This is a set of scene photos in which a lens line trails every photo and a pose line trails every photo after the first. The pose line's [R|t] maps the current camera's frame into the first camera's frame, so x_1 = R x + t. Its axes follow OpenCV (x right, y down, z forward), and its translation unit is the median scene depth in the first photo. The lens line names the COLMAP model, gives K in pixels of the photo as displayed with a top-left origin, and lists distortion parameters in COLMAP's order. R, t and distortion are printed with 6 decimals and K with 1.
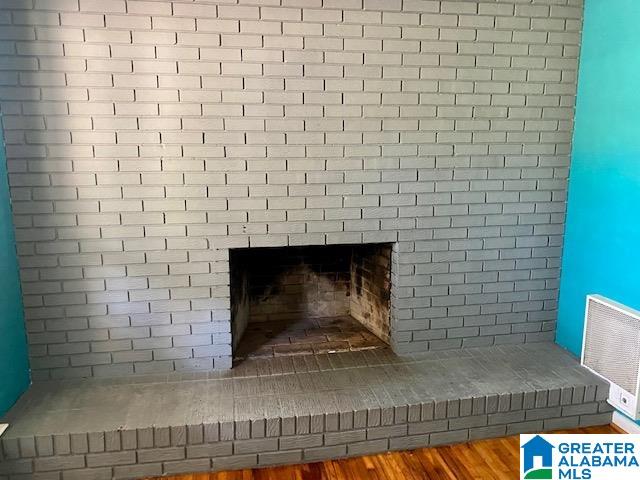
lens RADIAL K [[492.7, 0, 320.0], [0, 492.7, 240.0], [0, 0, 1]] dist [0.001158, -0.000314]
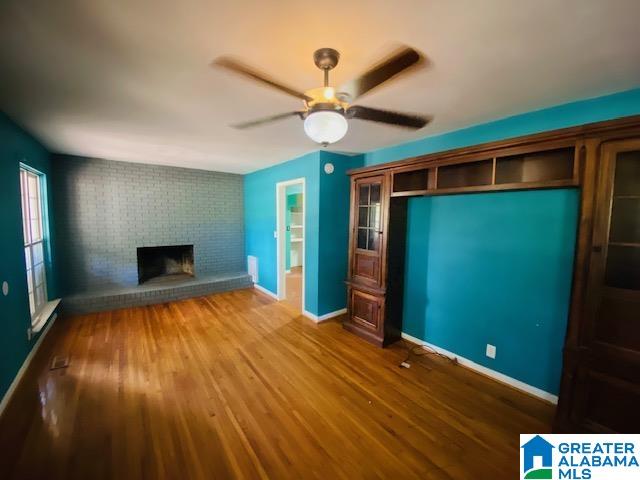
lens RADIAL K [[257.0, 0, 319.1], [0, 257.0, 239.8], [0, 0, 1]] dist [0.016502, -0.020148]
pose [[0.890496, -0.025116, 0.454298, 0.120692], [0.067777, 0.994657, -0.077864, 0.182644], [-0.449915, 0.100128, 0.887441, -1.098498]]
